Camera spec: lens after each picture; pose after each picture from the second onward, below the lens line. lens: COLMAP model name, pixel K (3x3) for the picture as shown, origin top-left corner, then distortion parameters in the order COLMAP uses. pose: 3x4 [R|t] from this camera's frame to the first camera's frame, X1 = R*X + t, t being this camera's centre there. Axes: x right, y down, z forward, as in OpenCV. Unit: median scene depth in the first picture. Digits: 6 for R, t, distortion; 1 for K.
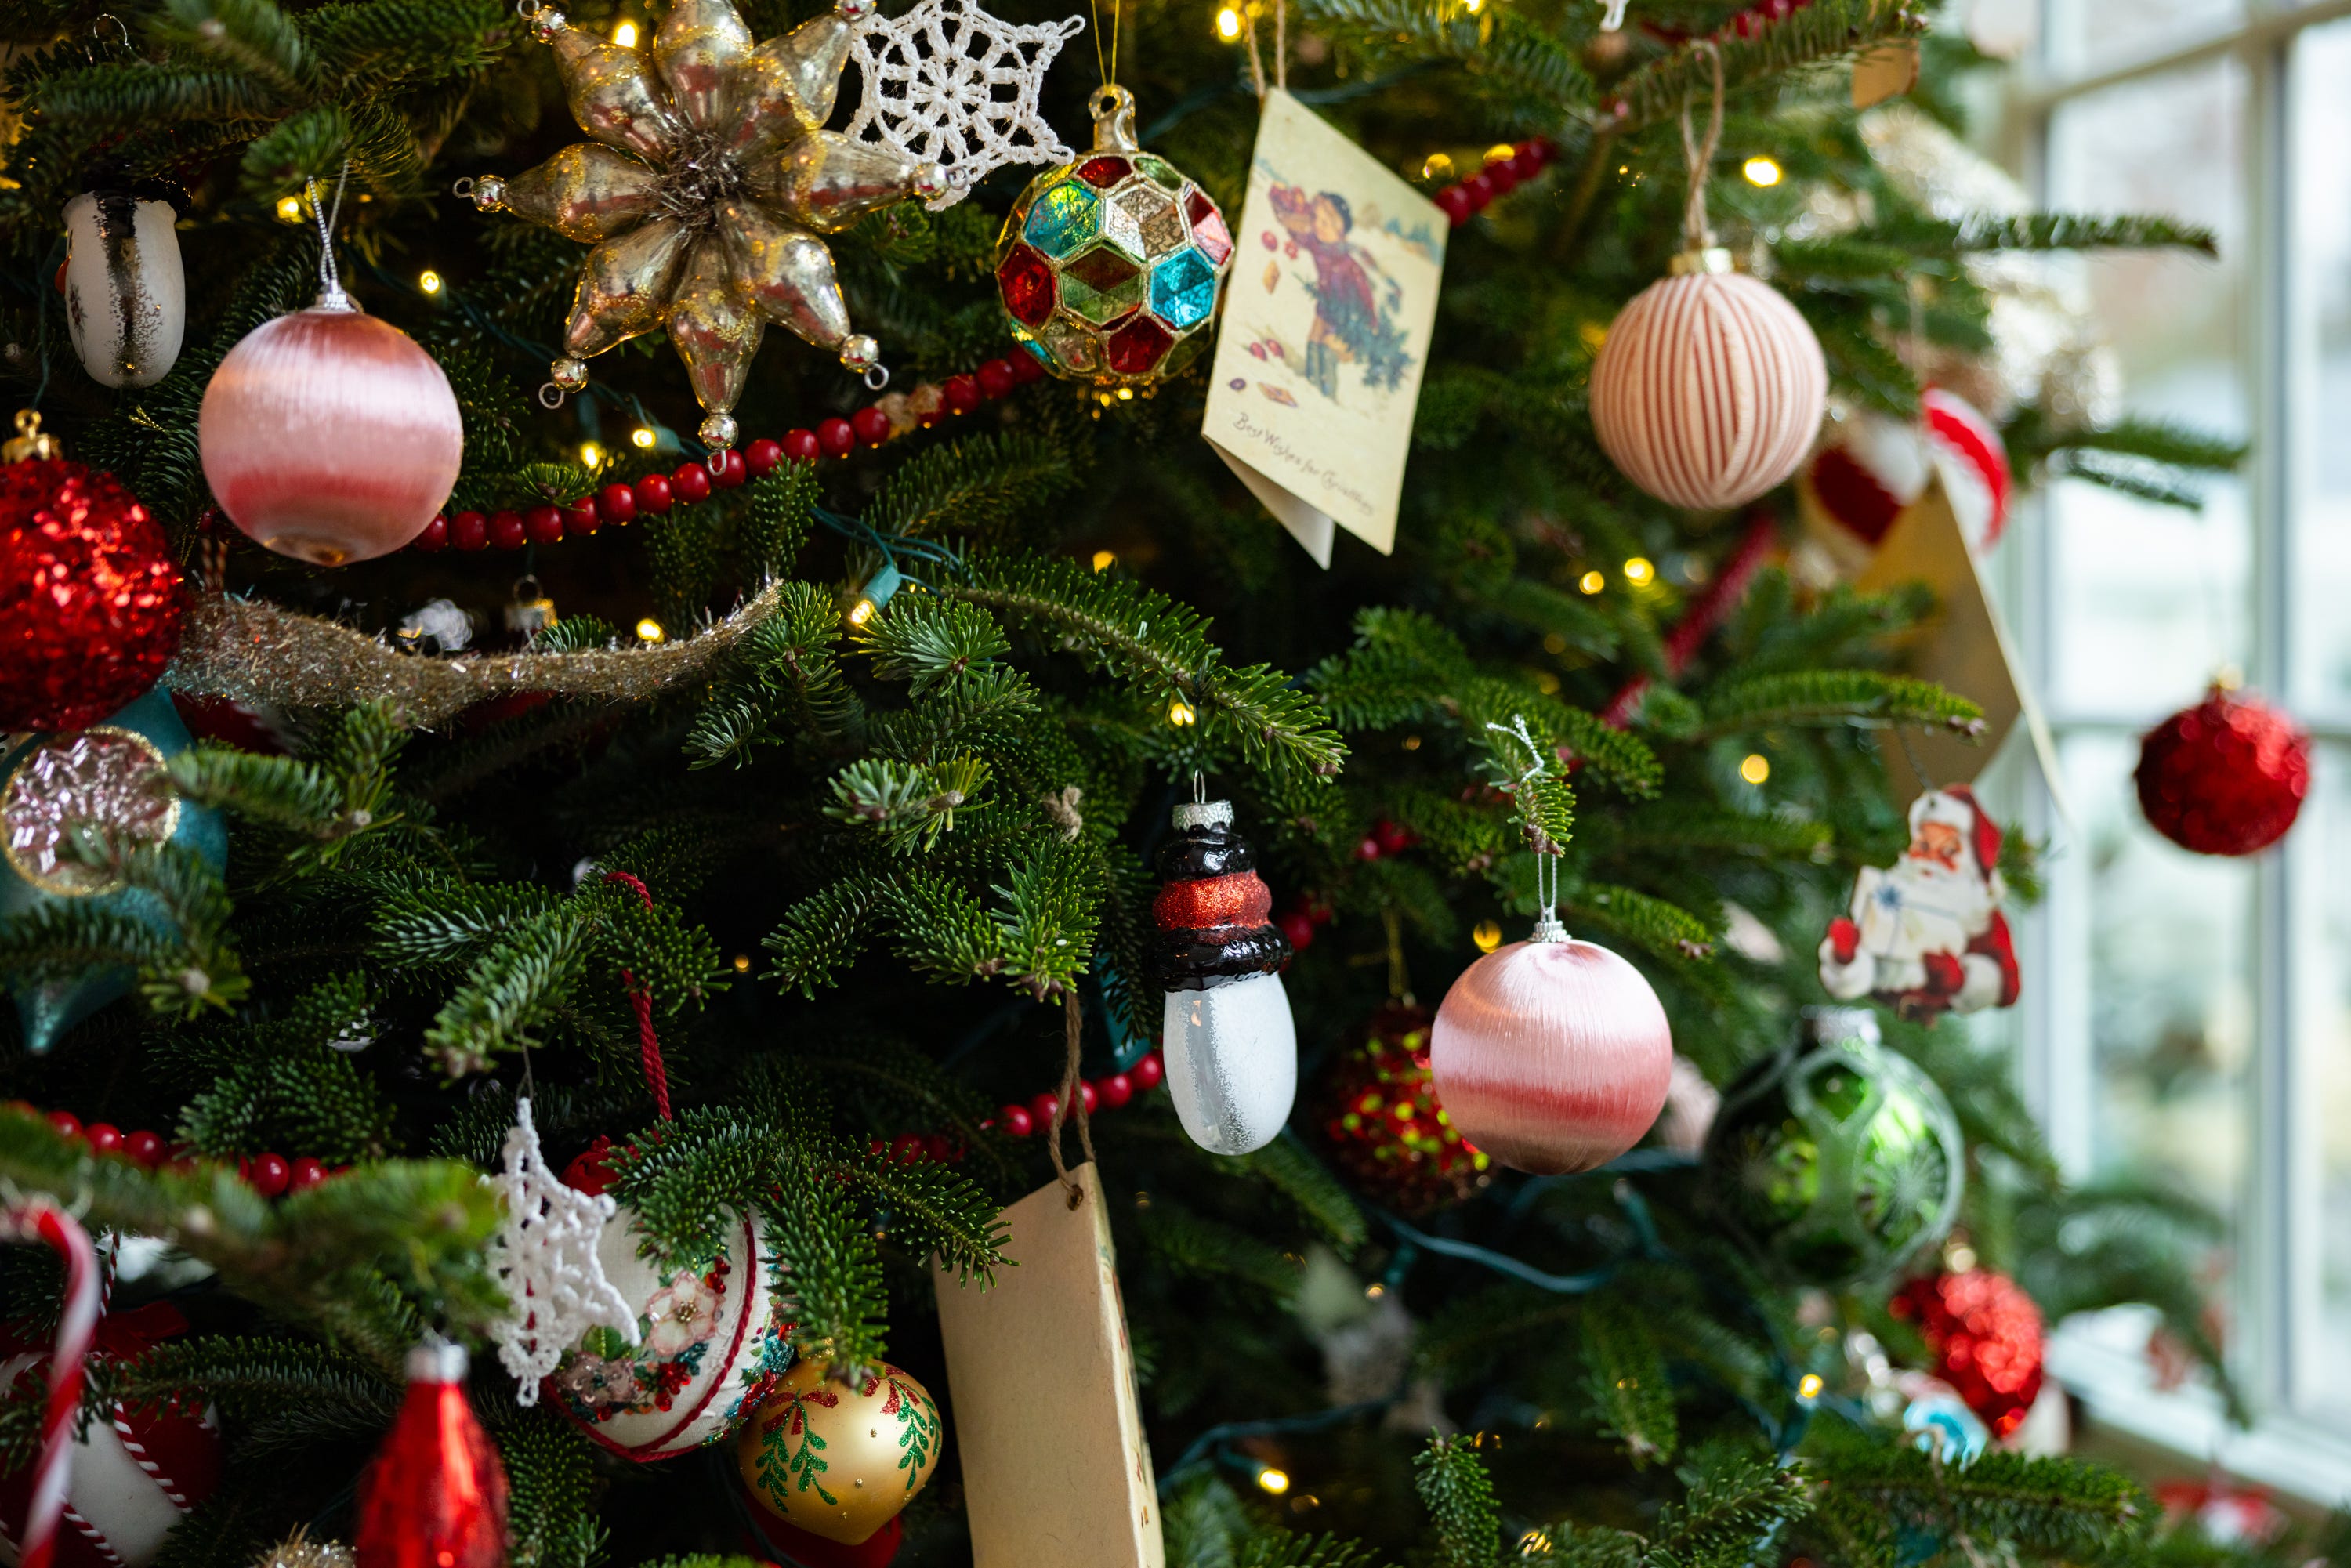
lens RADIAL K [[2733.7, 0, 1157.1], [0, 2733.7, 790.7], [0, 0, 1]] dist [0.000432, 0.022122]
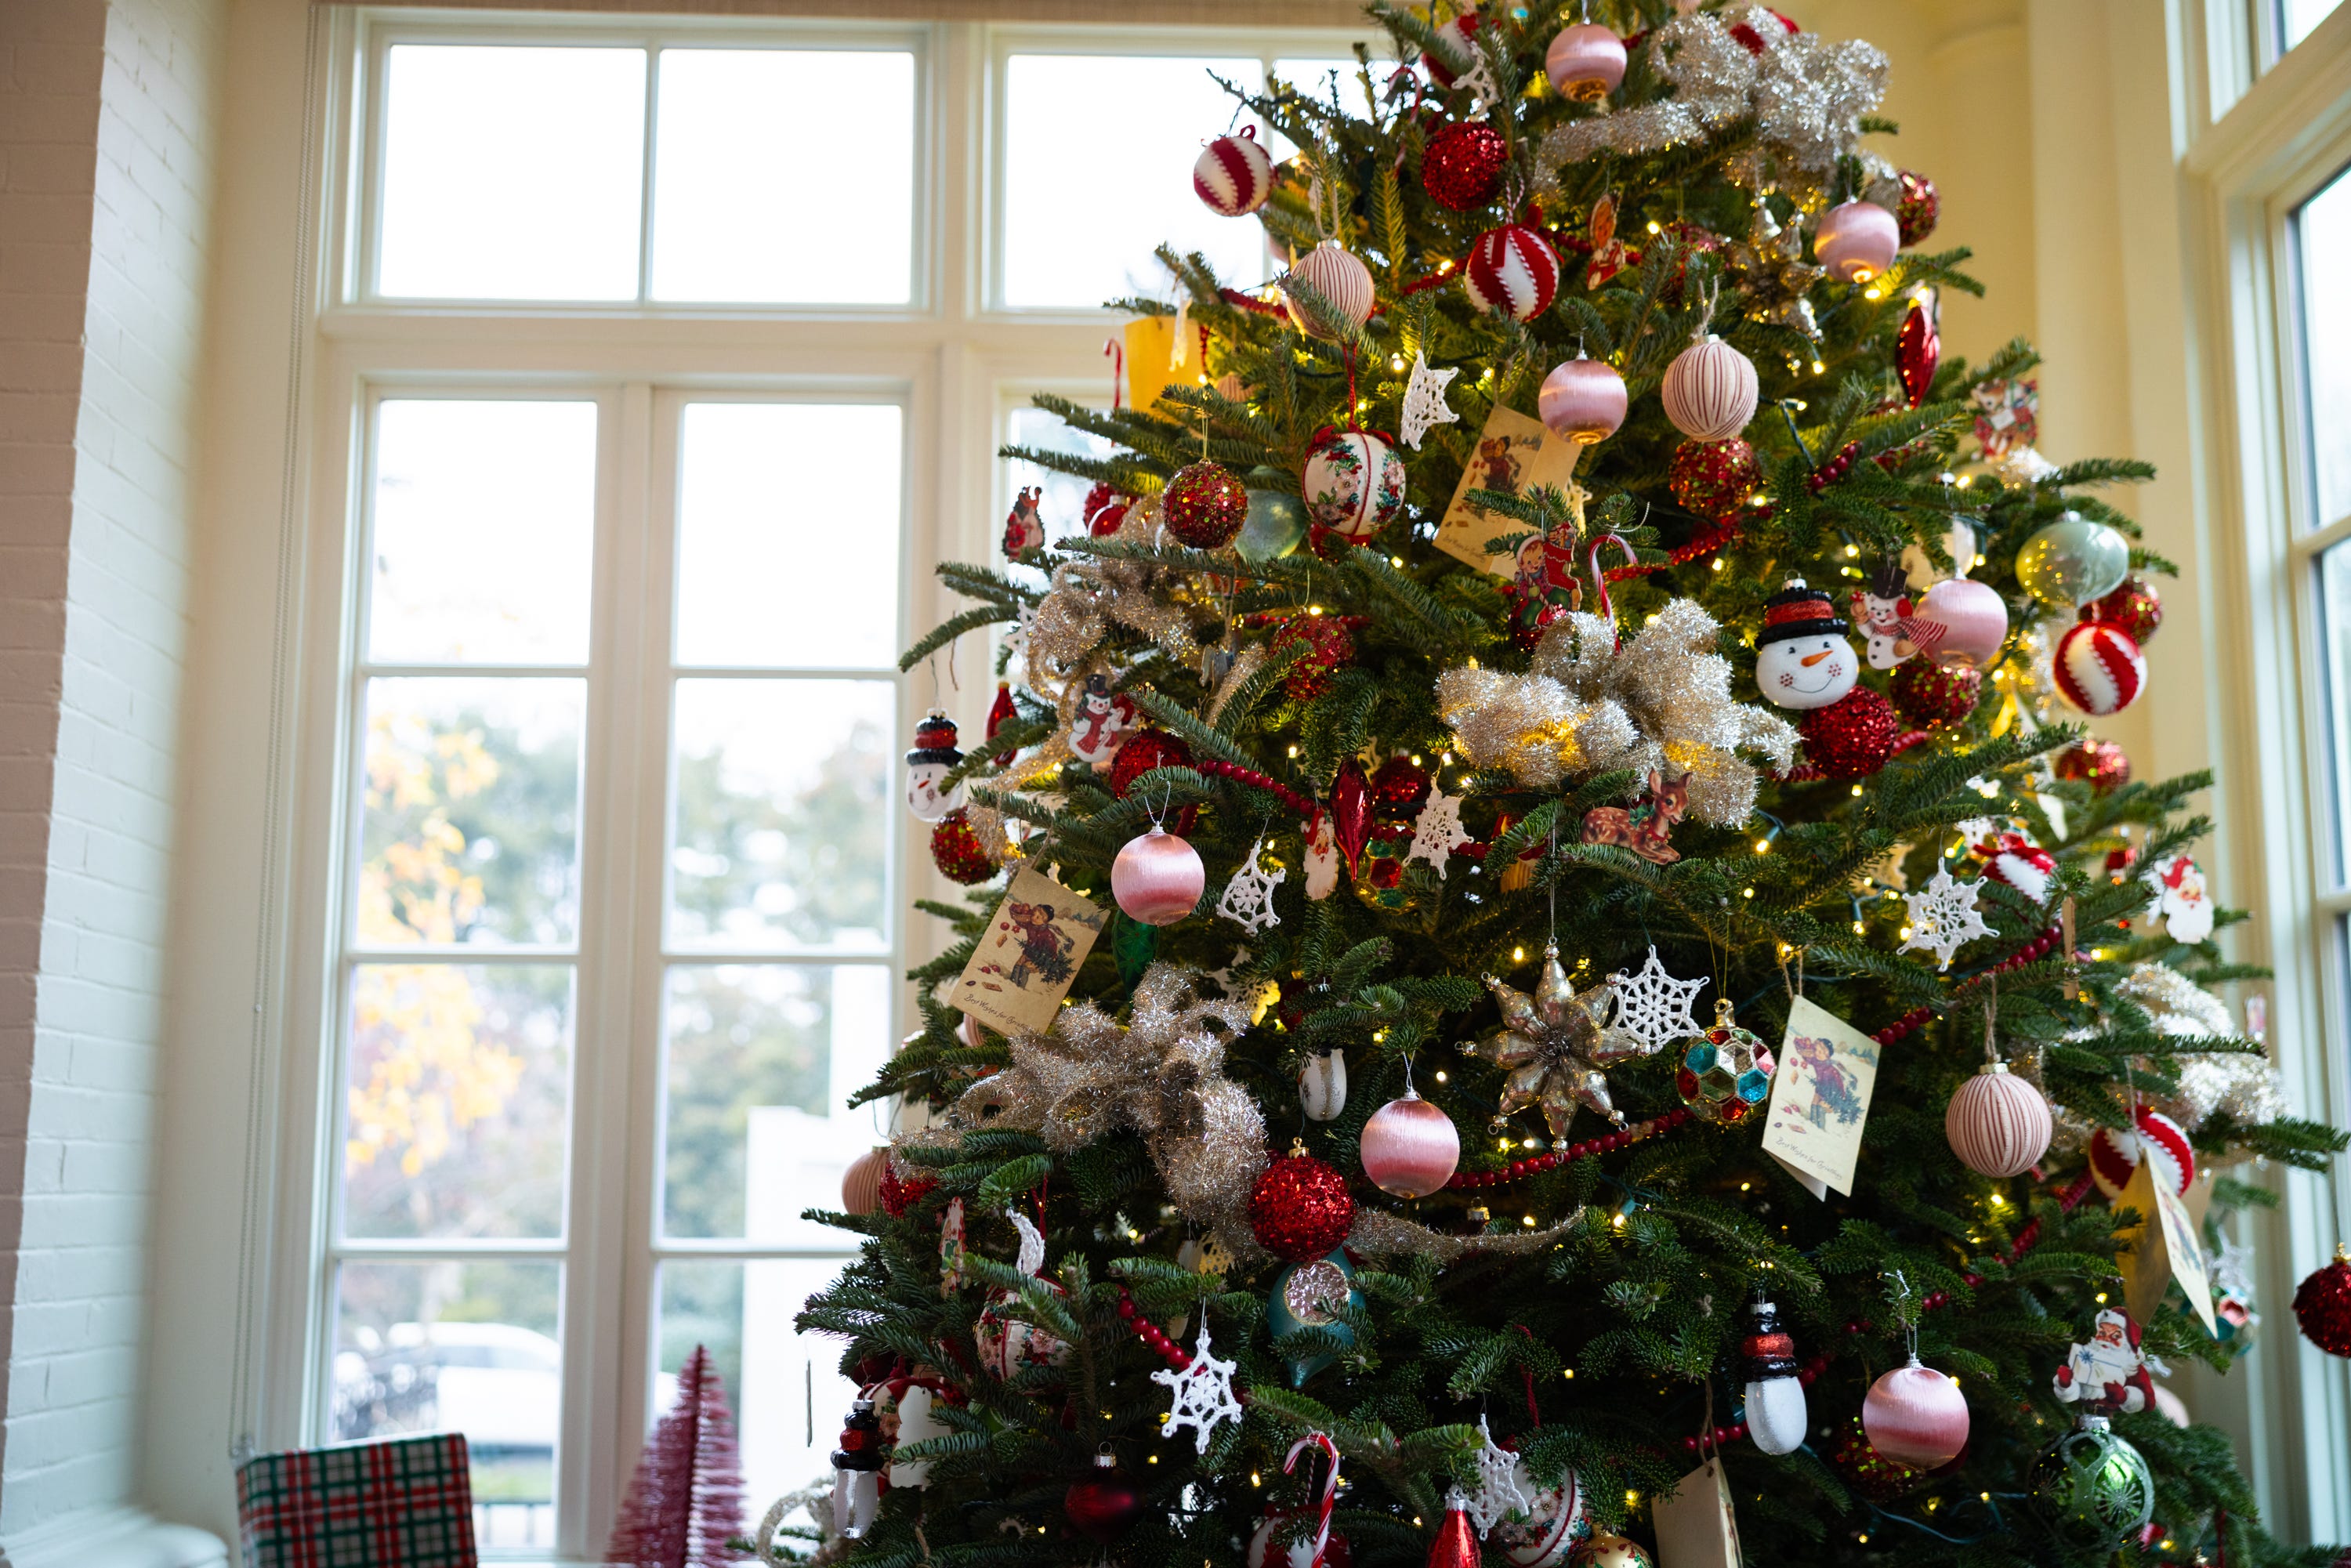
lens RADIAL K [[2733.7, 0, 1157.1], [0, 2733.7, 790.7], [0, 0, 1]] dist [0.000432, 0.022122]
pose [[0.956291, -0.025044, -0.291341, 0.219822], [-0.029032, 0.983271, -0.179818, 0.008940], [0.290971, 0.180417, 0.939567, -1.489926]]
